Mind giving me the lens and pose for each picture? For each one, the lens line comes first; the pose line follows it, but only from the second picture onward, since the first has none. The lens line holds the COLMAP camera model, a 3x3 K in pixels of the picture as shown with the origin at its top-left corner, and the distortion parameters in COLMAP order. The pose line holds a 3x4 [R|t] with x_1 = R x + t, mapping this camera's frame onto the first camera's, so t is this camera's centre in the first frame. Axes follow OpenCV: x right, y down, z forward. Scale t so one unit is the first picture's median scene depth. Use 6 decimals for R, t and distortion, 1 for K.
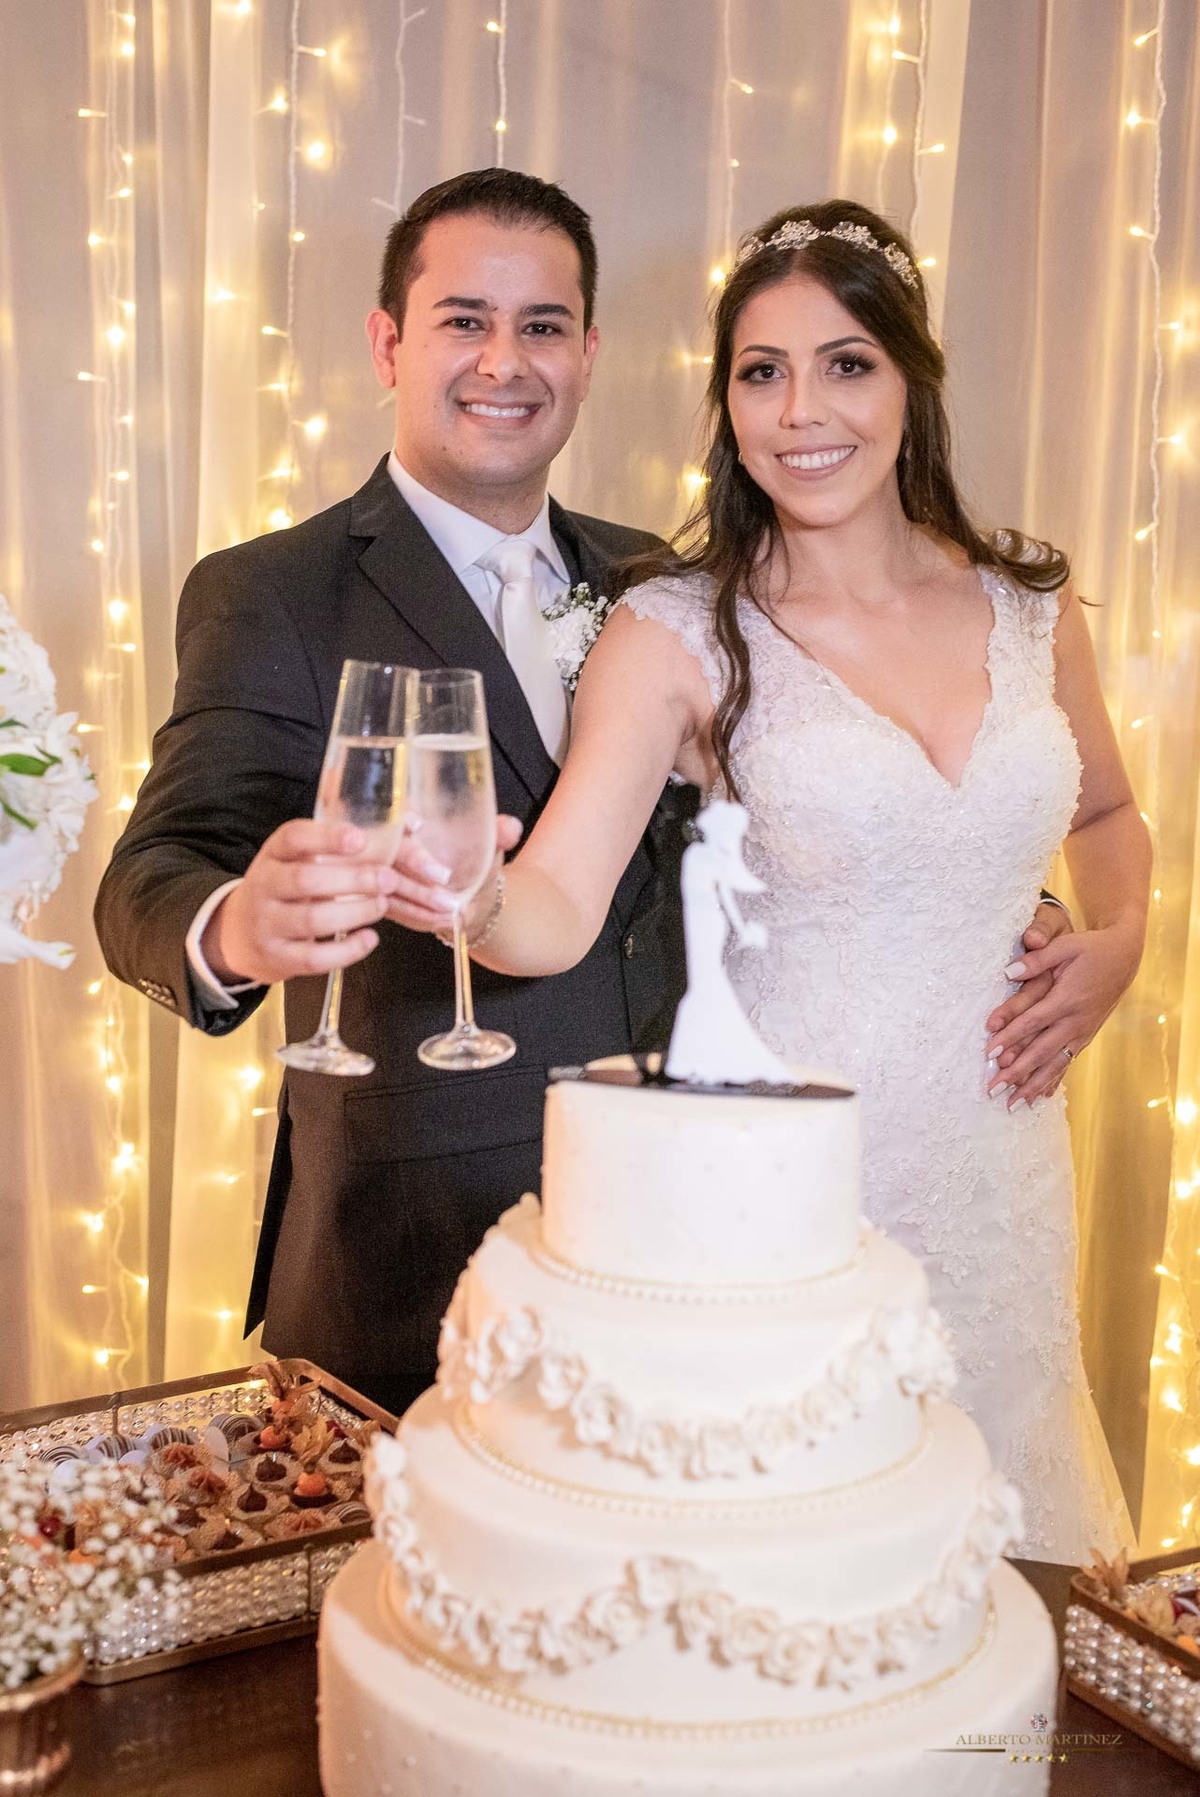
lens RADIAL K [[2633.8, 0, 600.0], [0, 2633.8, 898.5], [0, 0, 1]] dist [0.004372, 0.118023]
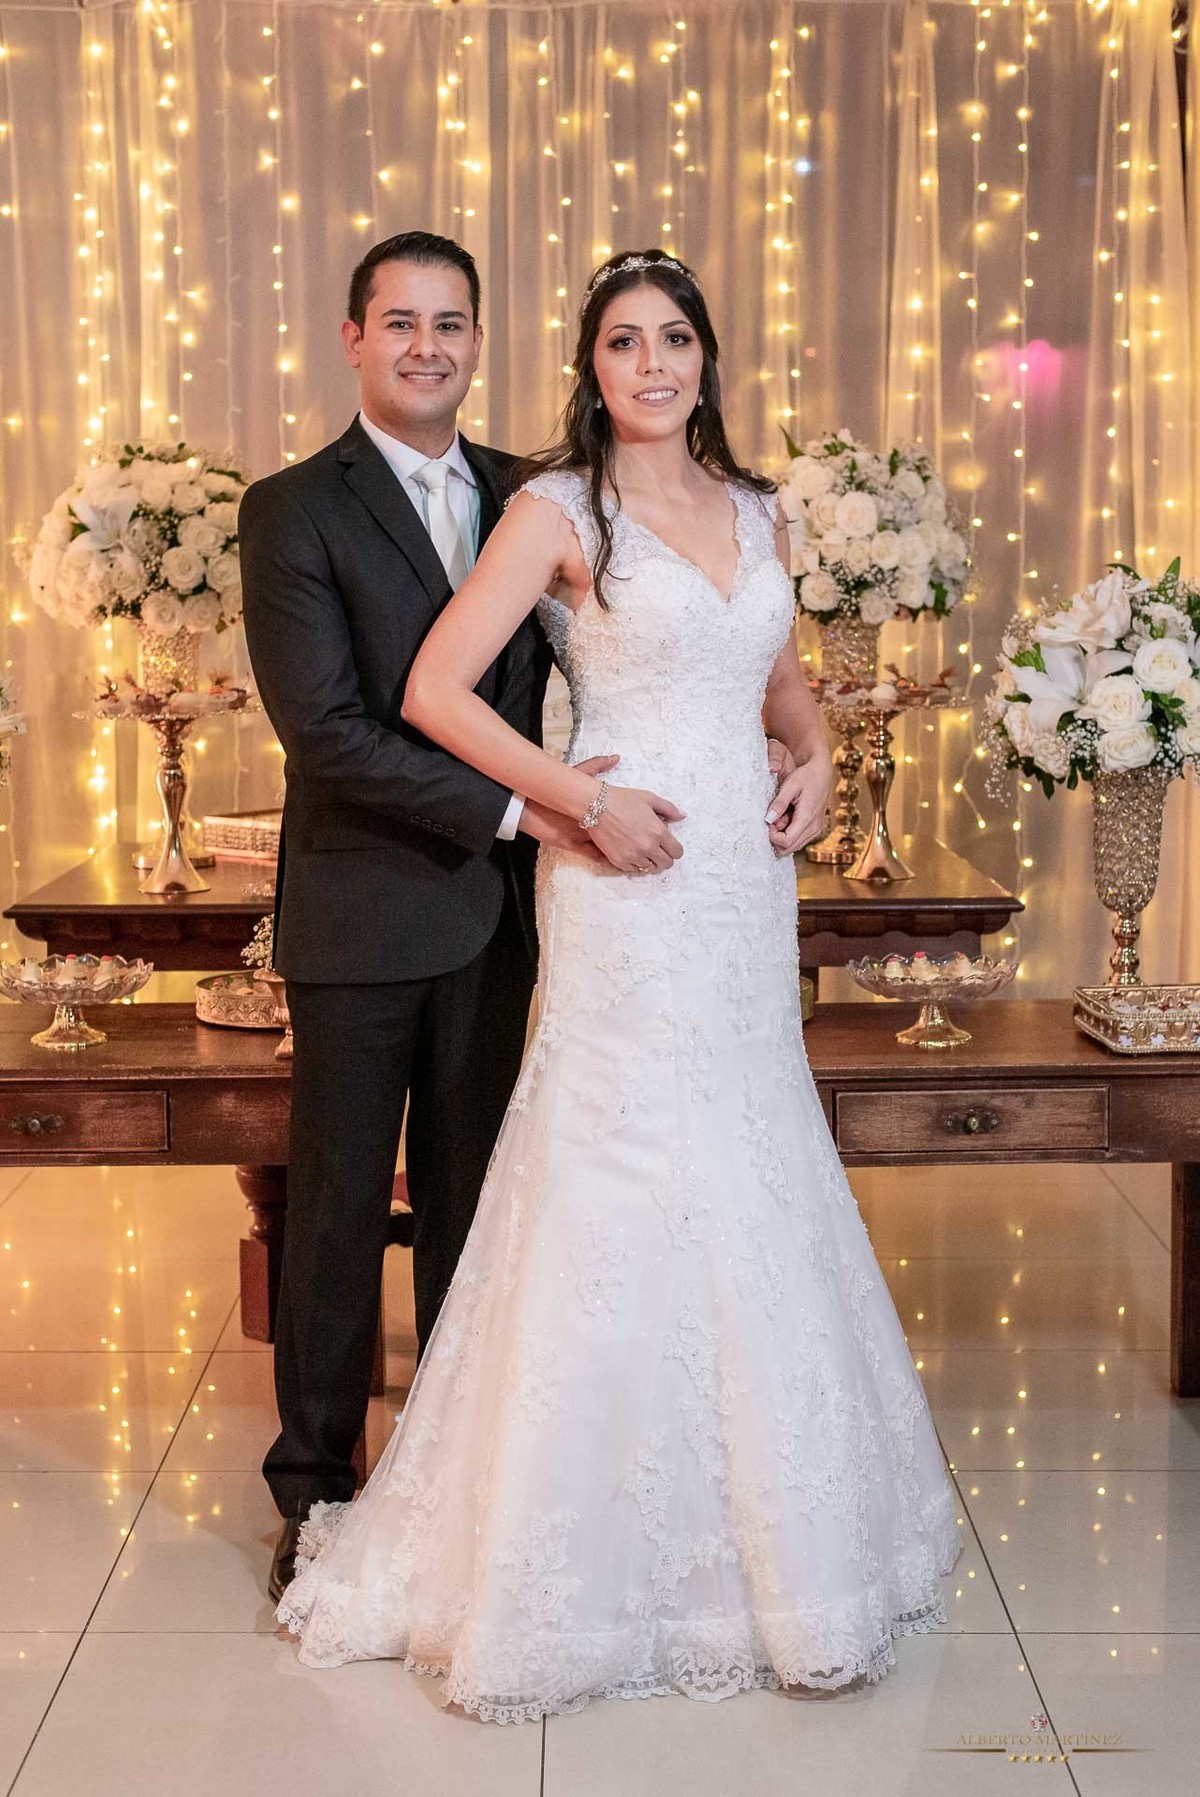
lens RADIAL K [[2625.4, 0, 499.1], [0, 2625.4, 798.4], [0, 0, 1]] dist [0.011050, 0.074711]
pose [[0.965047, -0.059408, 0.255256, -0.718324], [0.078325, 0.994833, -0.064589, 0.424045], [-0.250100, 0.082324, 0.964714, -1.868110]]
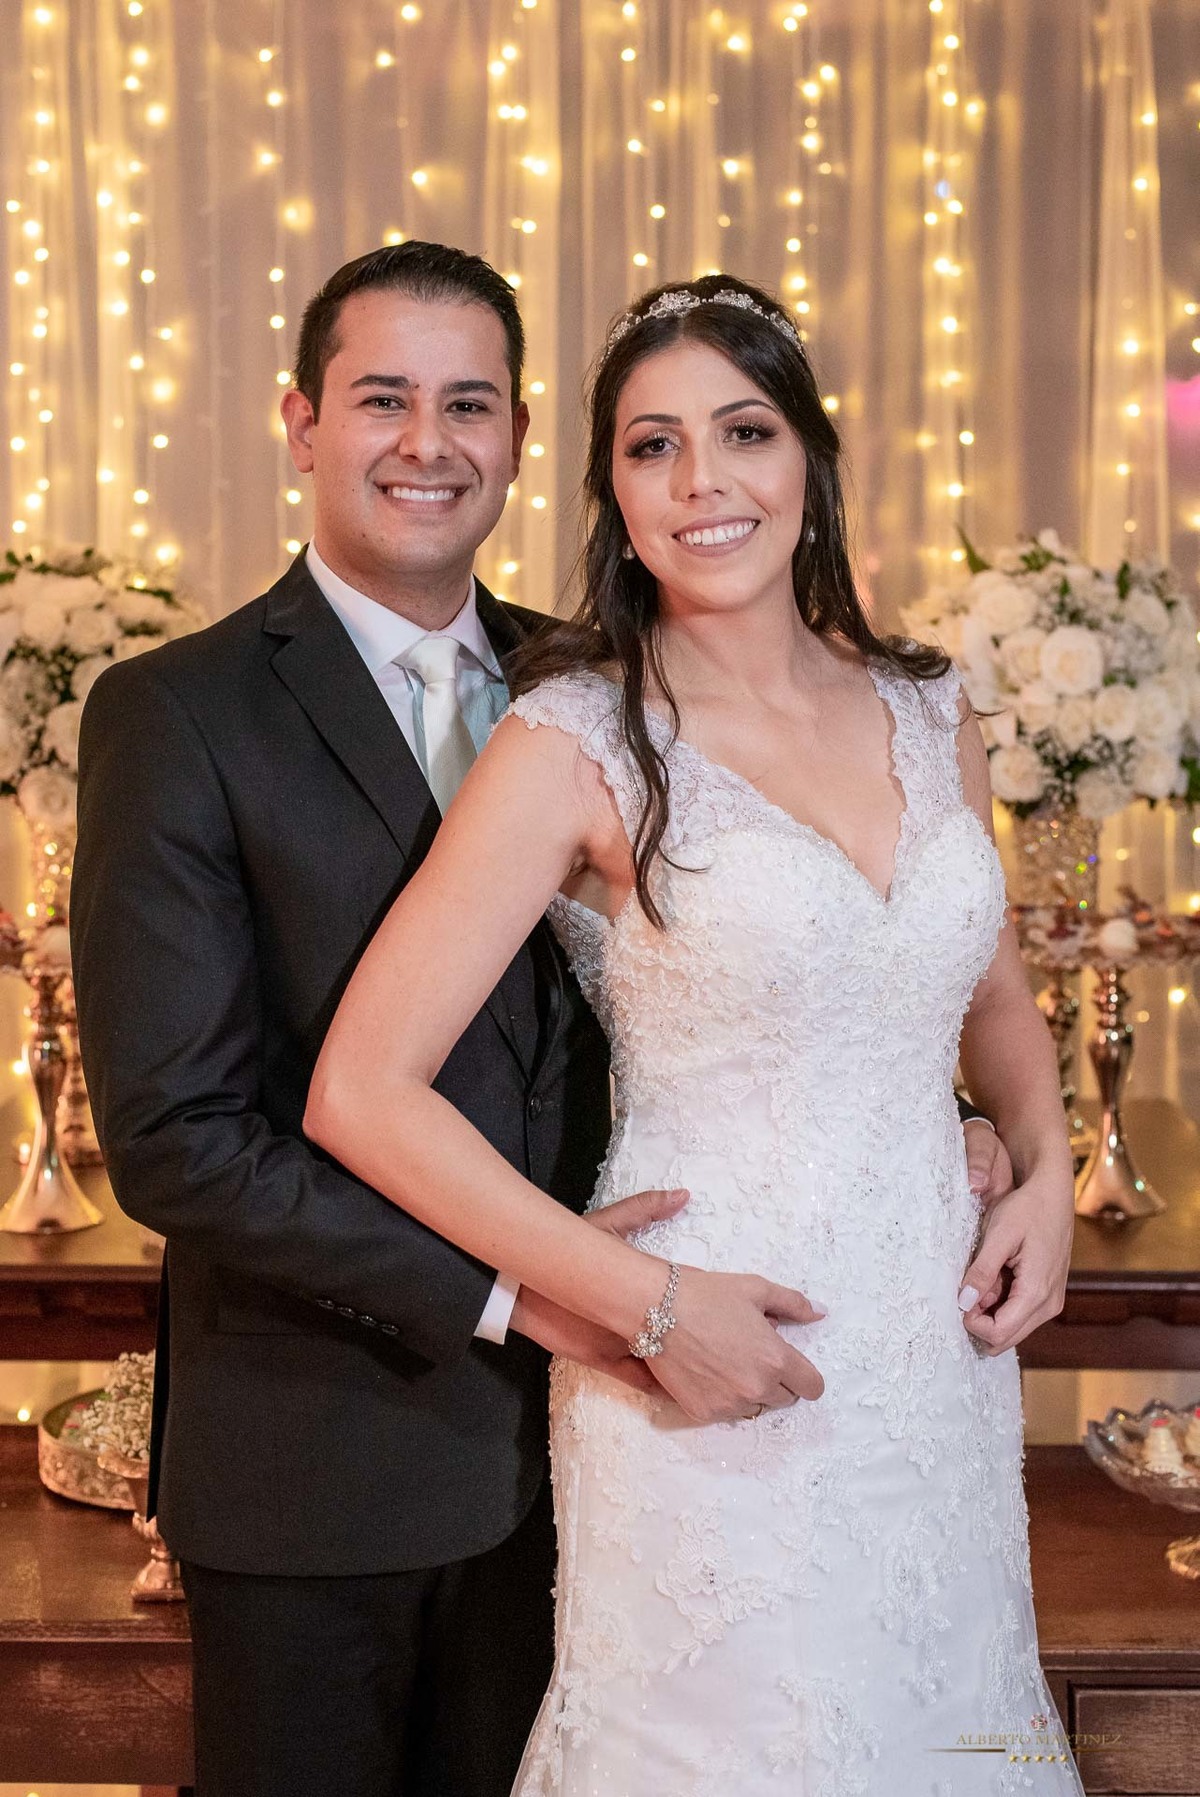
lens RADIAL K [[2704.3, 0, 538.2], [0, 2704.3, 663.8], [0, 0, 1]] dist [0.014637, 0.099259]
pose [[0.973299, -0.038096, 0.226357, -0.439640], [0.069214, 0.988941, -0.131171, 0.208859], [-0.218857, 0.143336, 0.965172, -1.102893]]
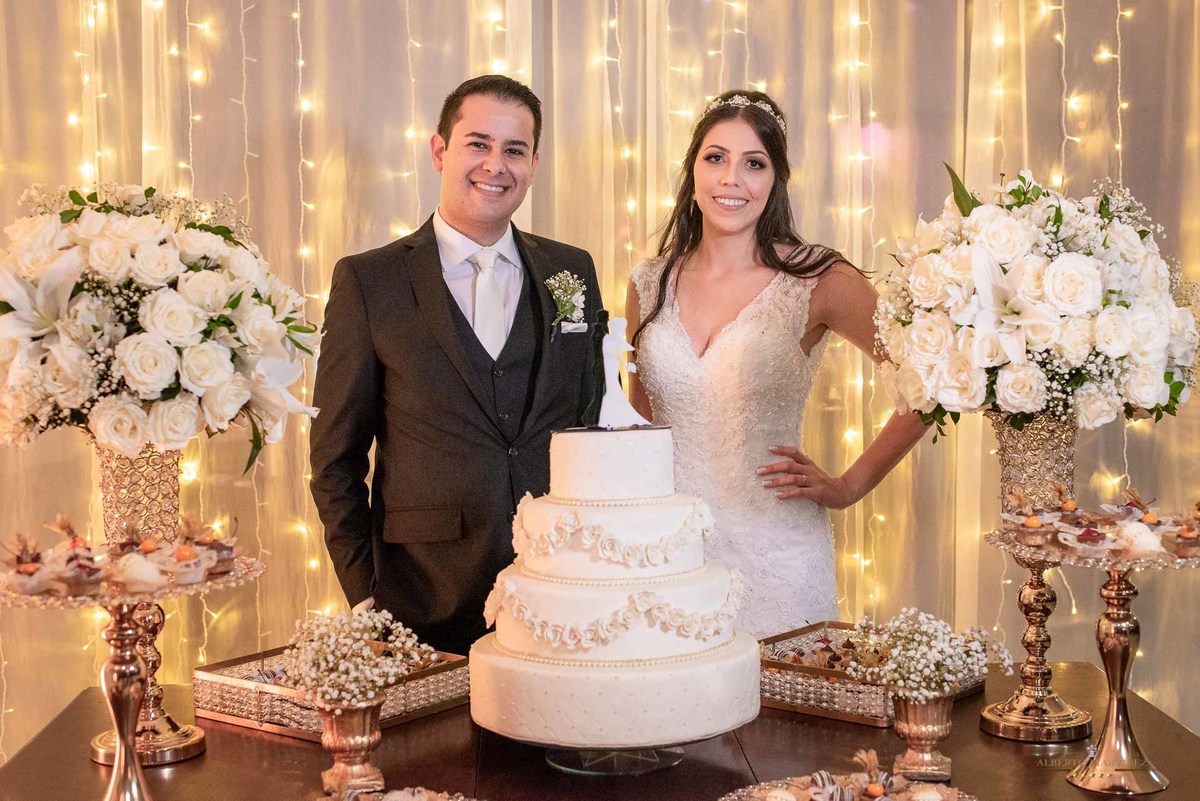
lens RADIAL K [[1758.8, 0, 600.0], [0, 1758.8, 400.5], [0, 0, 1]] dist [0.004372, 0.118023]
pose [[0.944500, -0.063393, 0.322337, -0.428962], [0.093010, 0.992659, -0.077310, 0.142936], [-0.315069, 0.103000, 0.943463, -0.503586]]
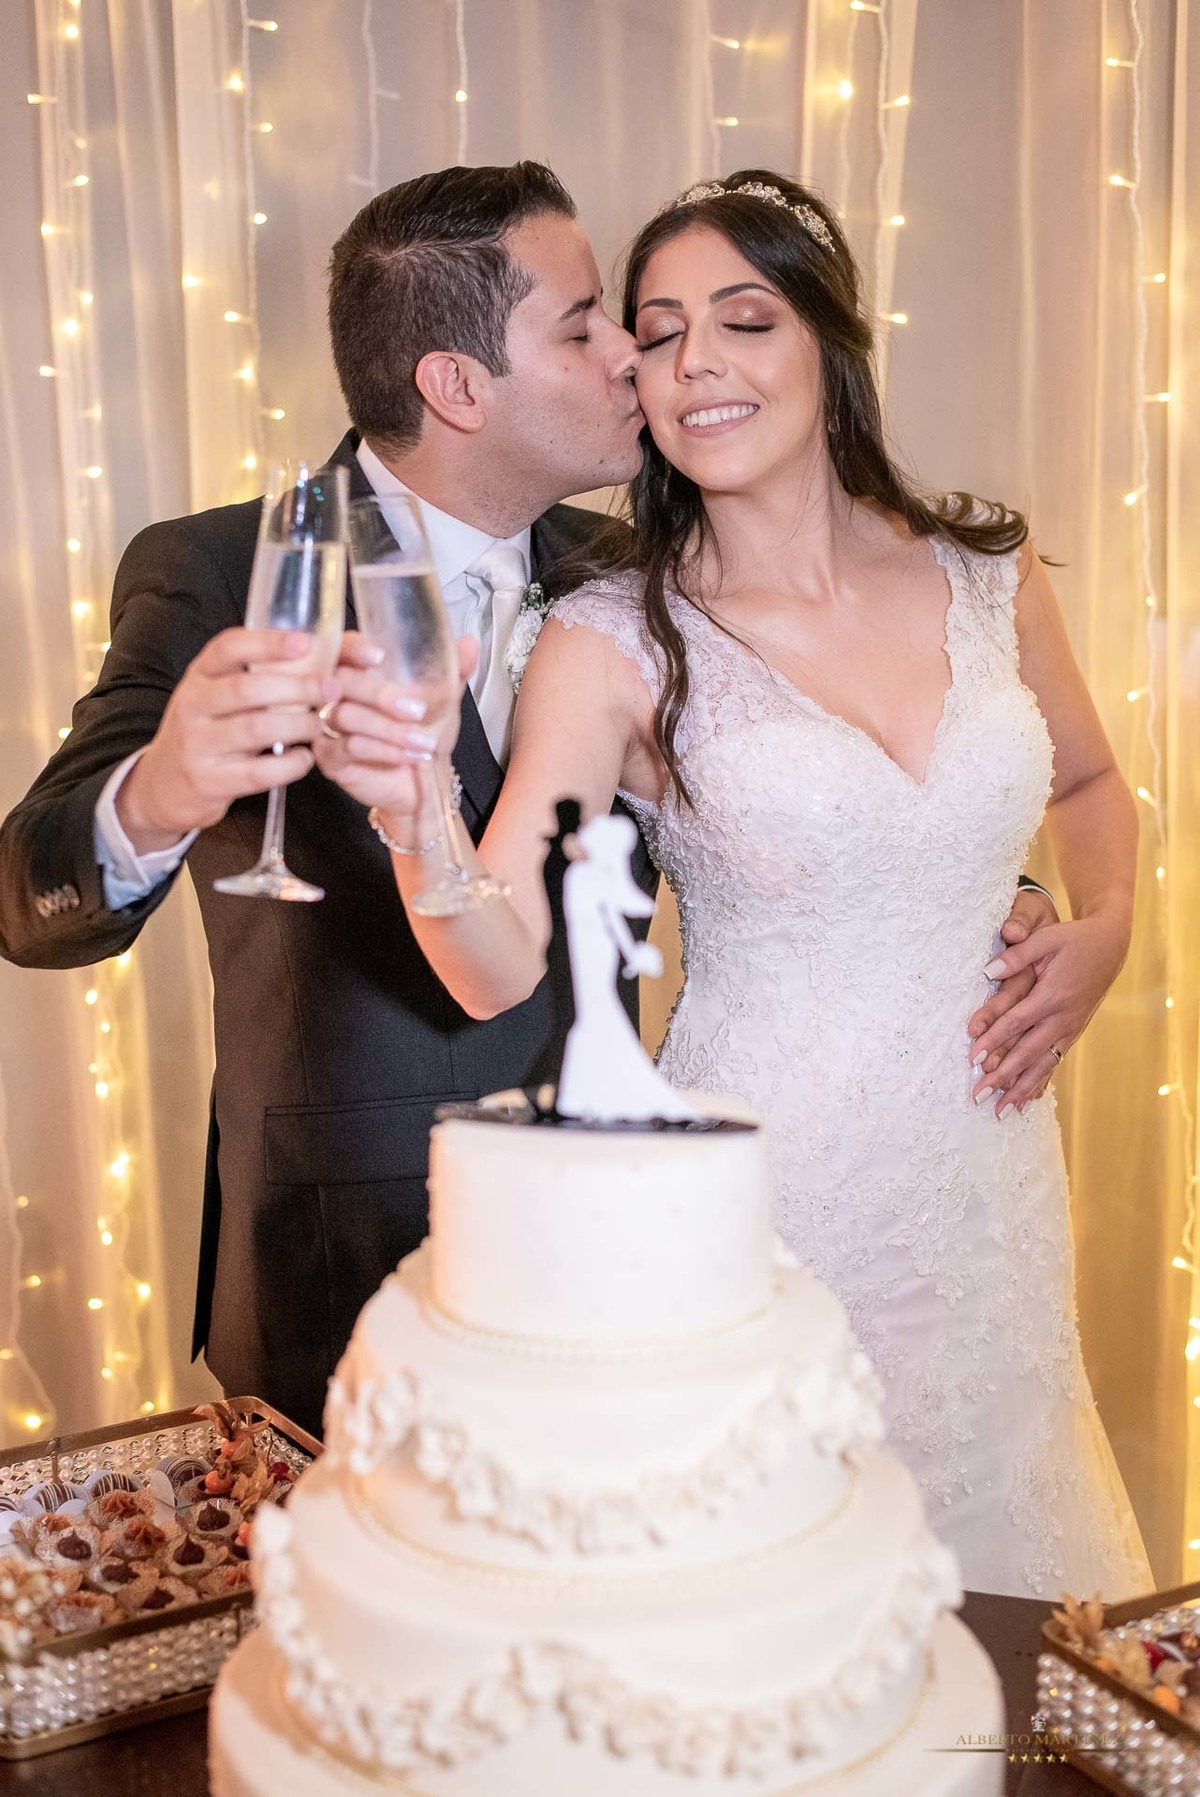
lens RADIAL K [[2633.8, 0, 600.0], [0, 2633.8, 898.5], [0, 0, 1]] dist [0.004372, 0.118023]
pose [[0.998997, -0.029139, -0.033993, 0.060069], [0.029496, 0.999514, 0.010040, -0.013946], [0.033684, -0.011033, 0.999372, 0.061019]]
